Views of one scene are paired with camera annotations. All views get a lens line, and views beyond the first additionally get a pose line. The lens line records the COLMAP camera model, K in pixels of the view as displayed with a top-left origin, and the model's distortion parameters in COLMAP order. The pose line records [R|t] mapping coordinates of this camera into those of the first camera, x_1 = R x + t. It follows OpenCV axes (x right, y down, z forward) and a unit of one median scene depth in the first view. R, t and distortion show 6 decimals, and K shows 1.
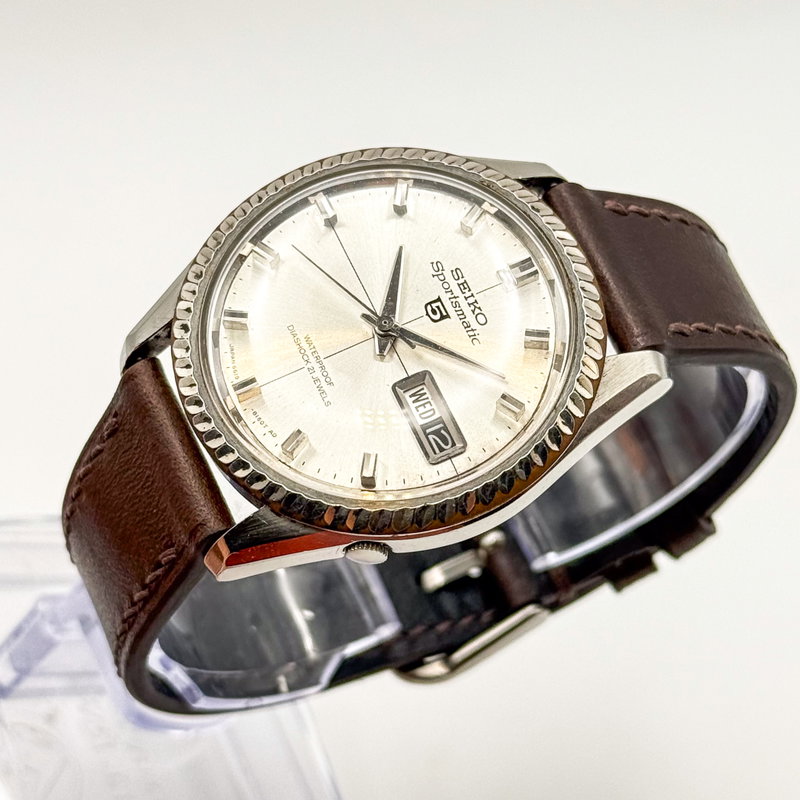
lens RADIAL K [[2326.0, 0, 401.7], [0, 2326.0, 399.0], [0, 0, 1]] dist [0.212256, 0.000000]
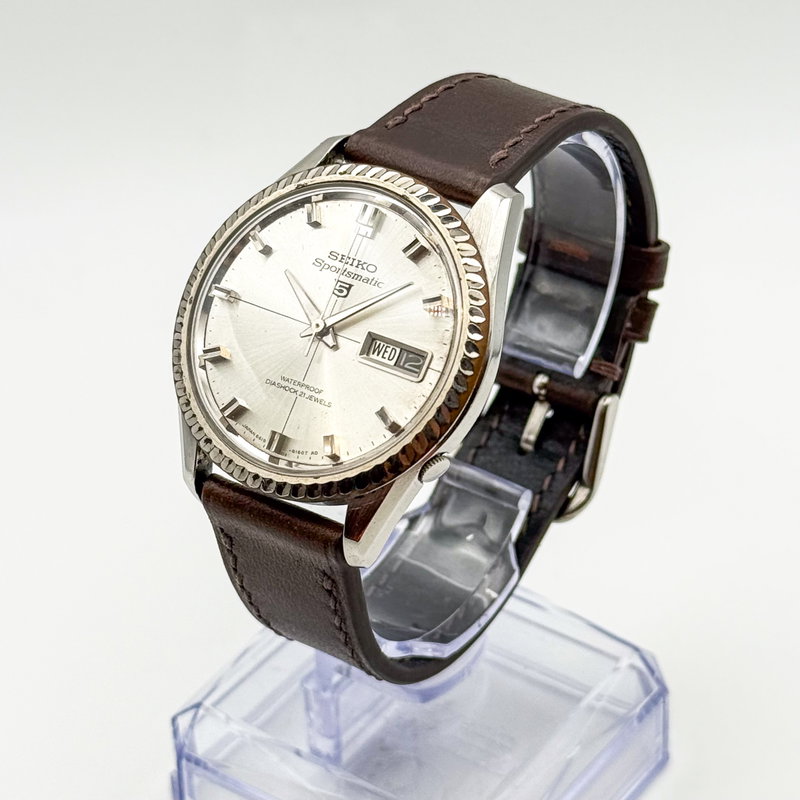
lens RADIAL K [[2326.0, 0, 400.4], [0, 2326.0, 398.8], [0, 0, 1]] dist [0.212256, 0.000000]
pose [[0.710287, -0.700117, -0.072991, 0.083429], [0.700564, 0.713200, -0.023587, 0.052698], [0.068570, -0.034381, 0.997054, -0.223002]]
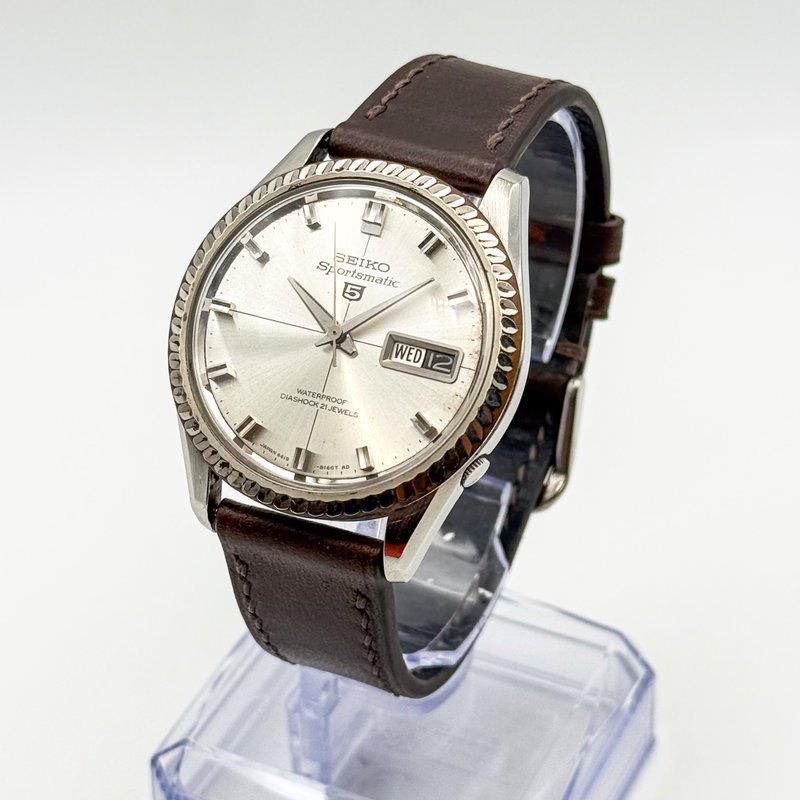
lens RADIAL K [[2326.0, 0, 398.4], [0, 2326.0, 400.6], [0, 0, 1]] dist [0.212256, 0.000000]
pose [[0.648862, -0.760587, 0.022010, -0.036212], [0.756061, 0.647720, 0.093965, -0.091857], [-0.085725, -0.044330, 0.995332, -0.162326]]
